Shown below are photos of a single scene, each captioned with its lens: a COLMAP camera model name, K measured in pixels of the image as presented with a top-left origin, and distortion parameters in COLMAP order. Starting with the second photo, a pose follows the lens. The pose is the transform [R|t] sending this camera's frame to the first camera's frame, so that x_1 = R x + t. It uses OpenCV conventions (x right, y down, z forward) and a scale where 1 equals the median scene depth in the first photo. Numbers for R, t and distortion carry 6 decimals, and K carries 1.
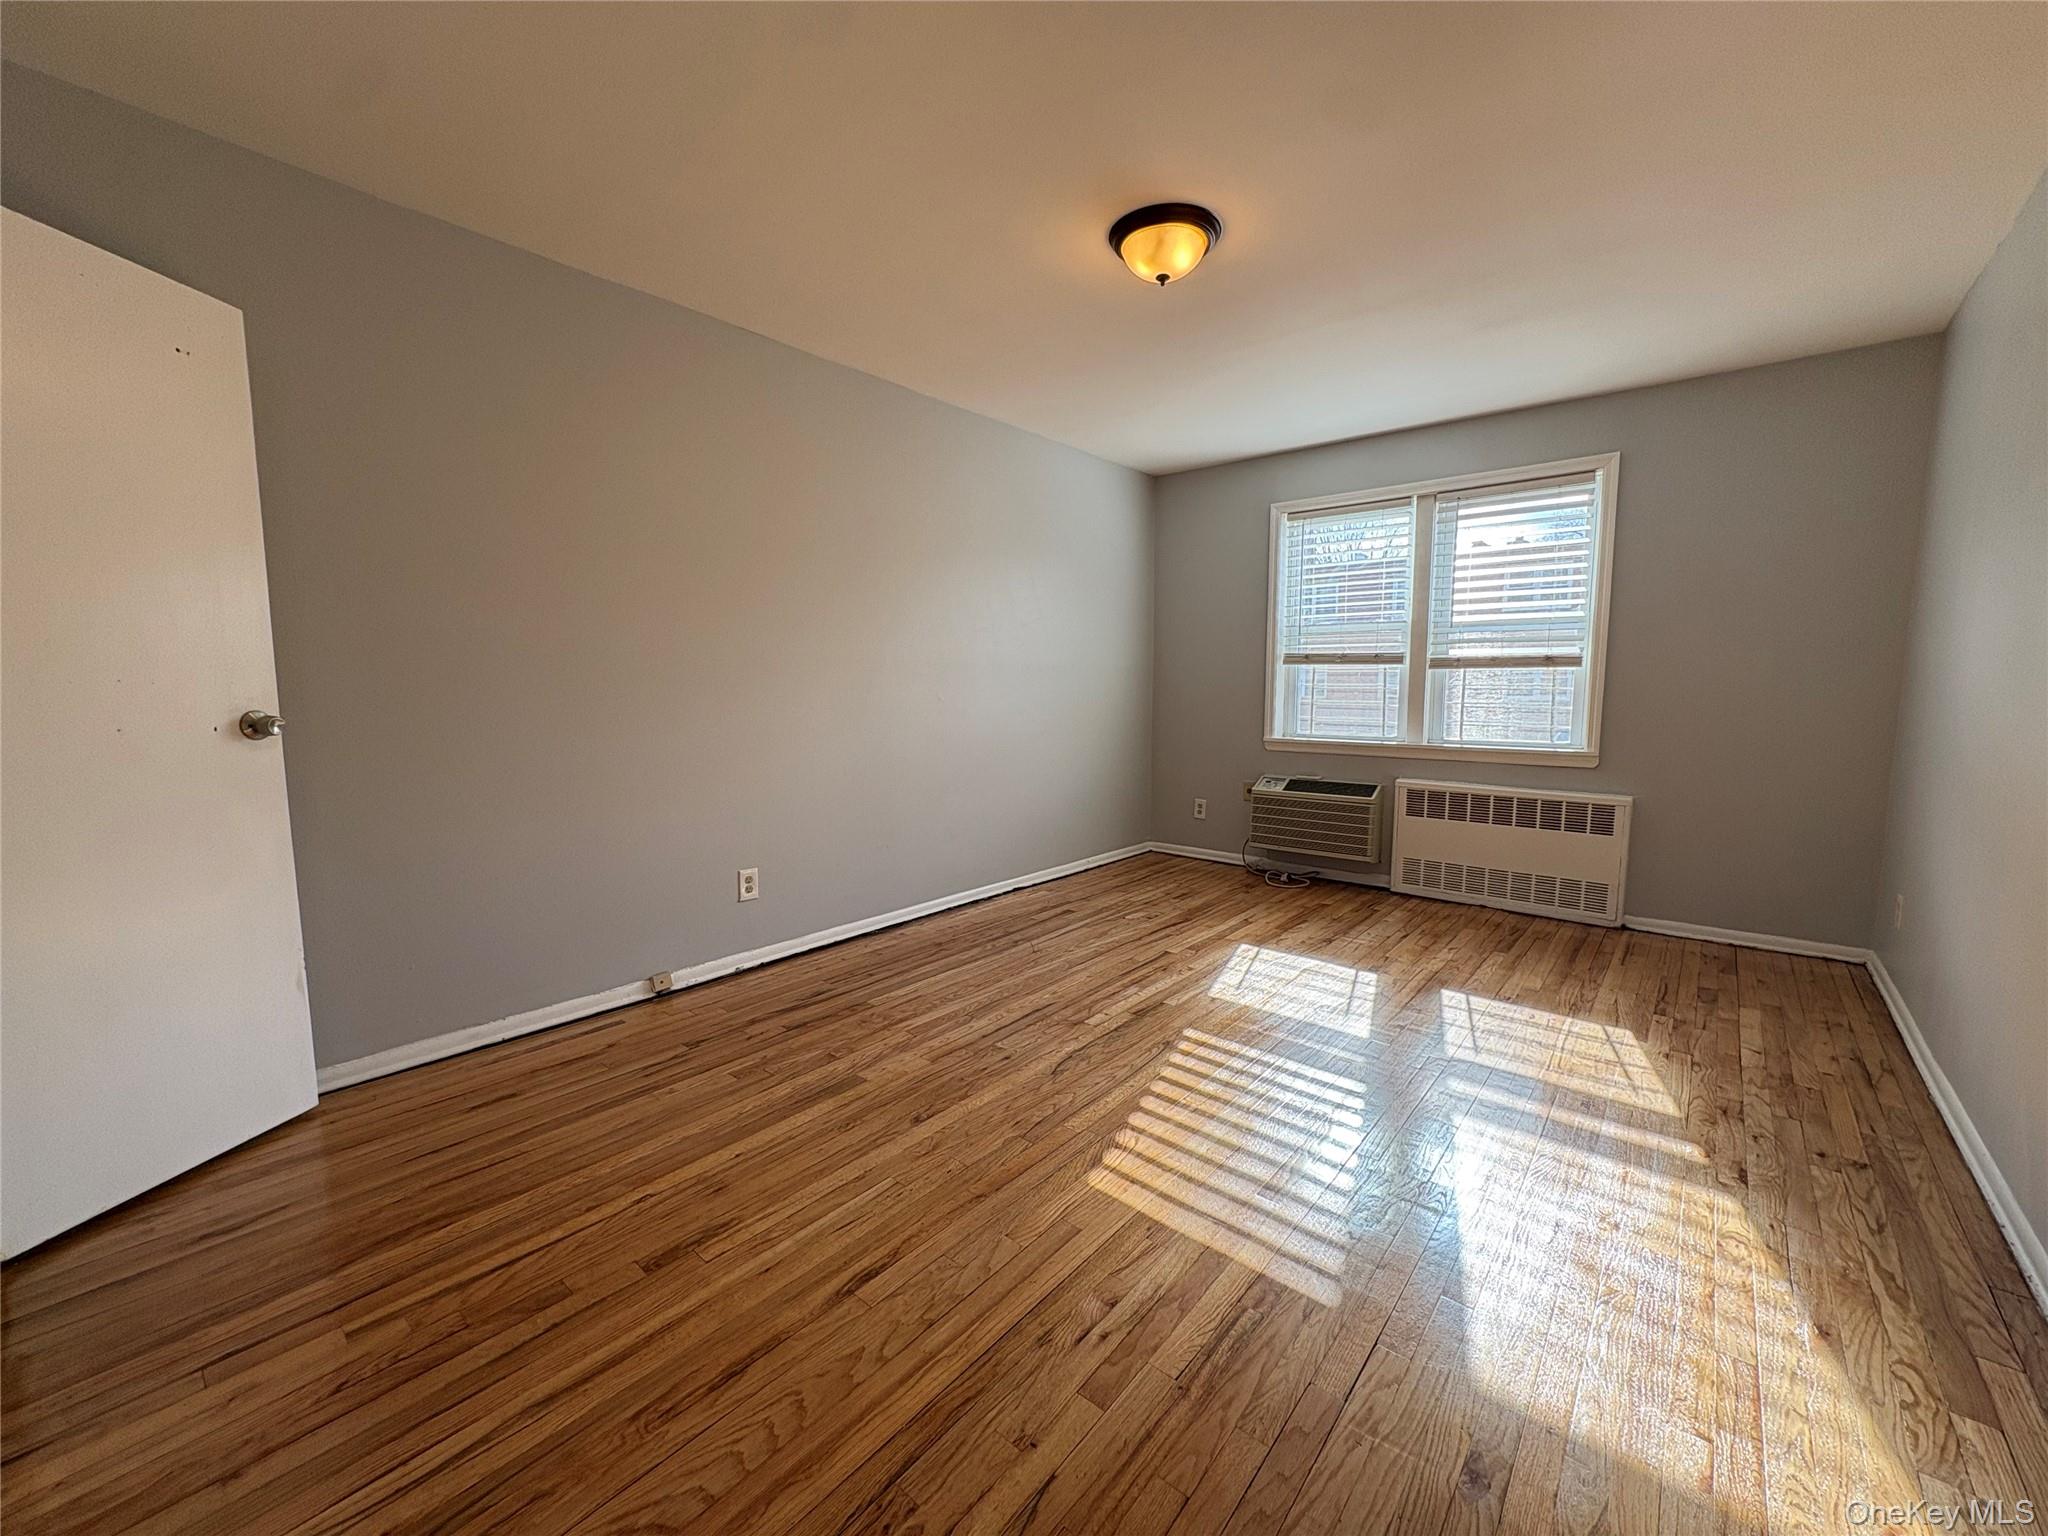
lens RADIAL K [[816.1, 0, 1024.0], [0, 816.1, 768.0], [0, 0, 1]] dist [0.001089, -0.000519]
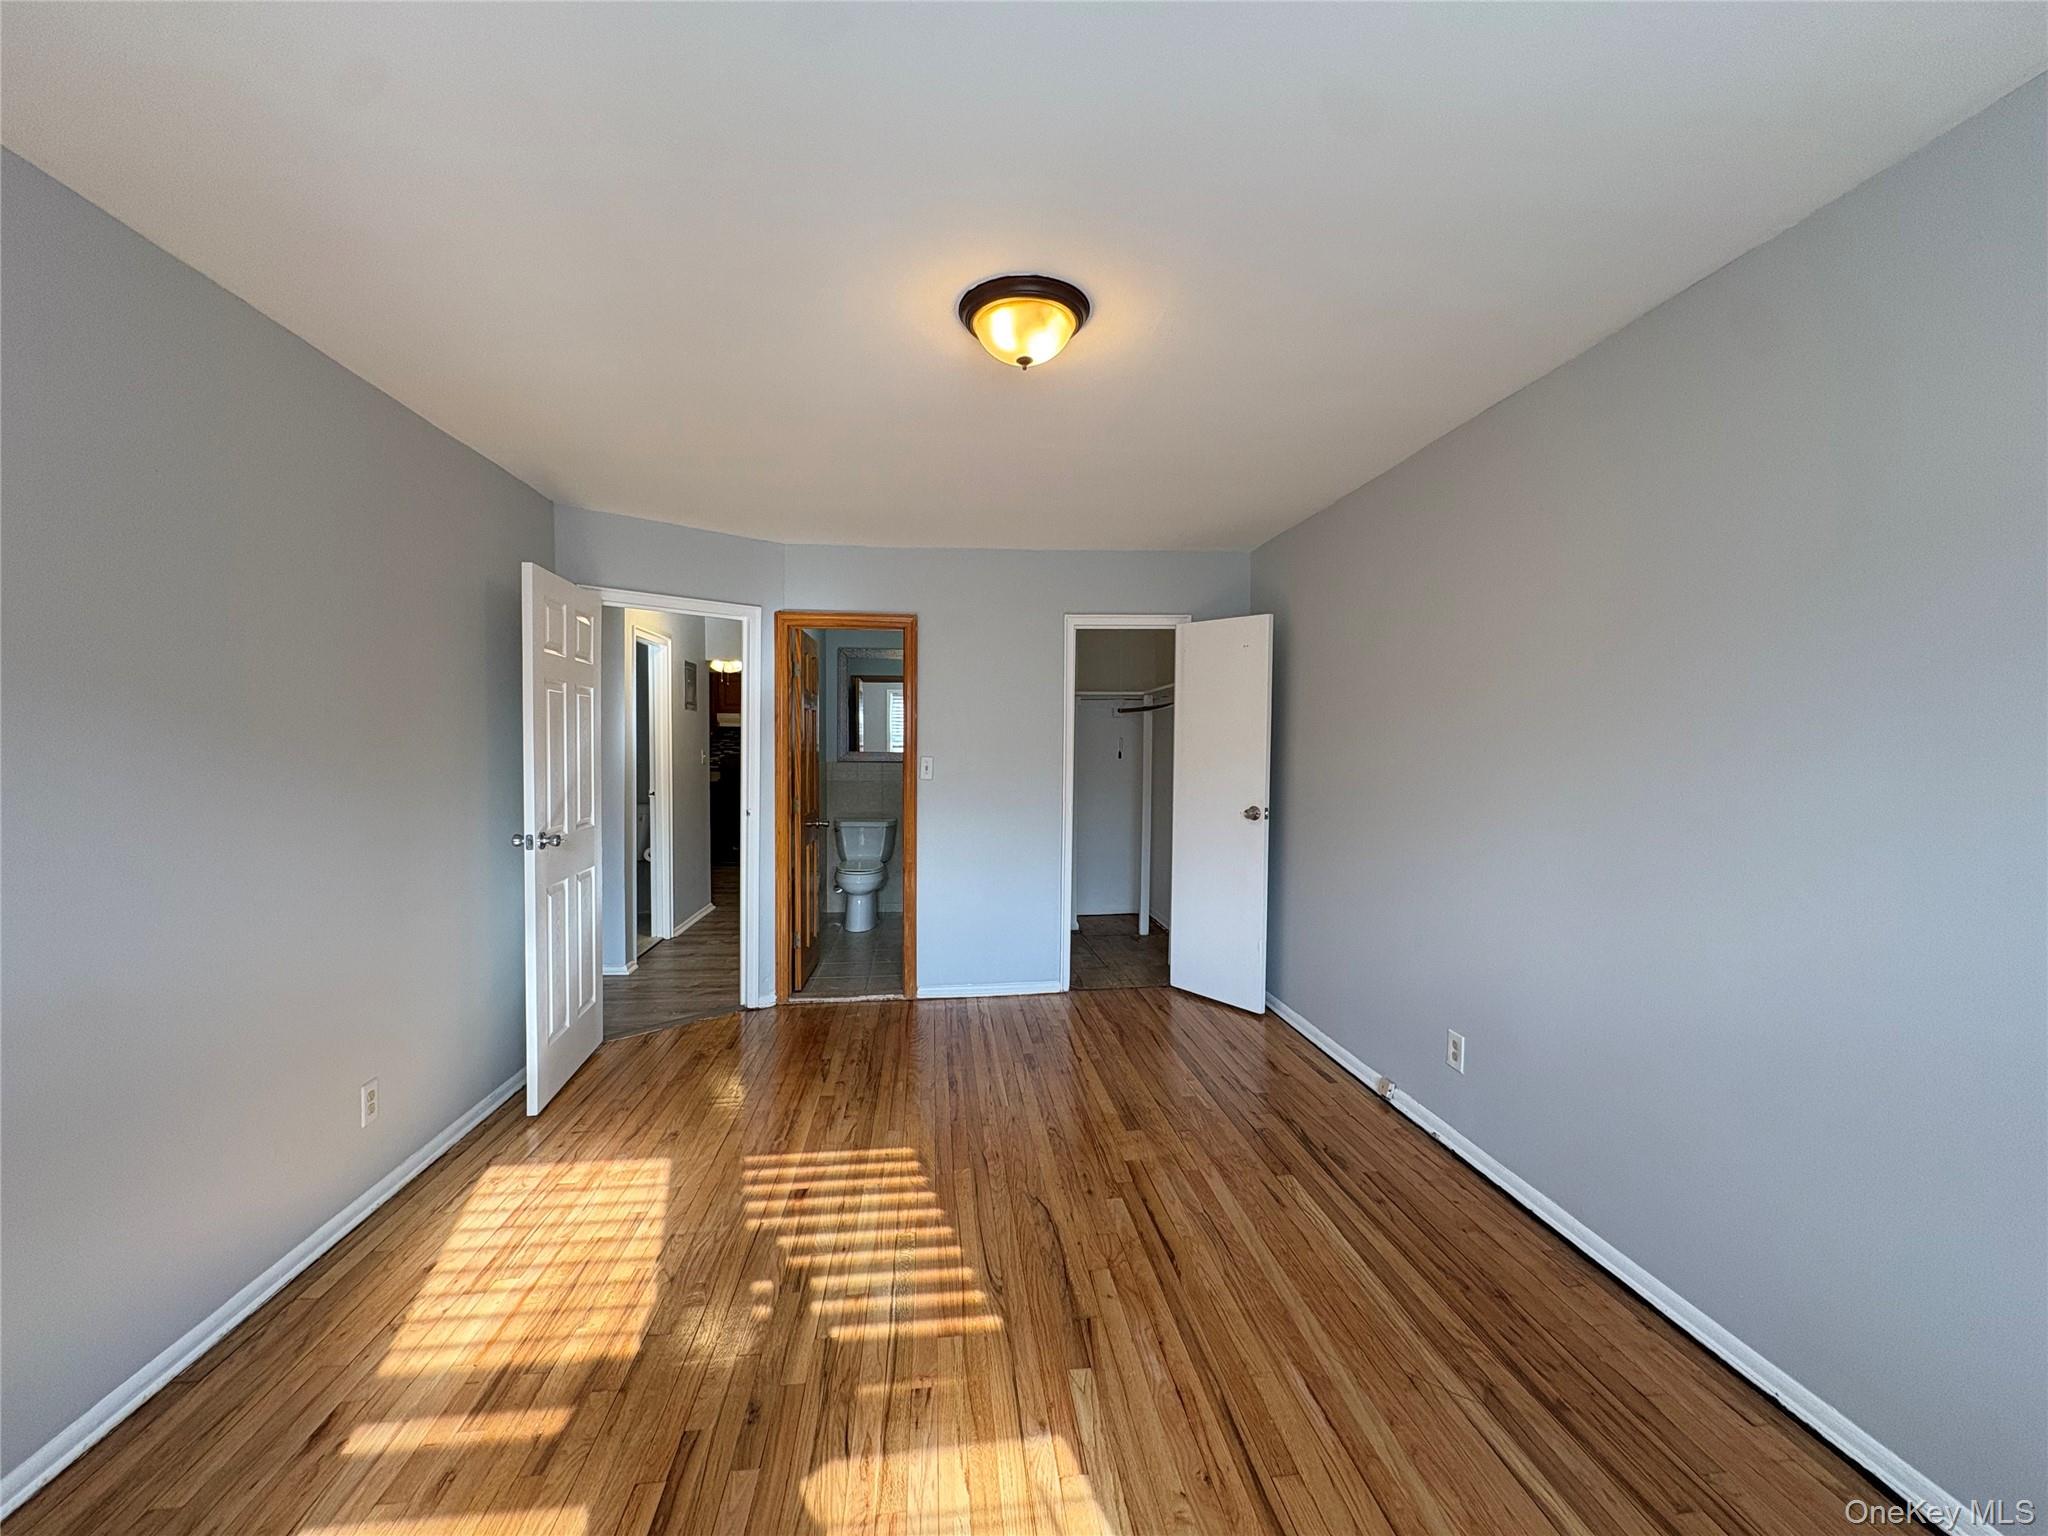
lens RADIAL K [[816.1, 0, 1024.0], [0, 816.1, 768.0], [0, 0, 1]] dist [0.001089, -0.000519]
pose [[-0.686814, 0.016259, -0.726651, 0.706021], [-0.080927, 0.991823, 0.098682, -0.238370], [0.722314, 0.126582, -0.679882, 1.453490]]
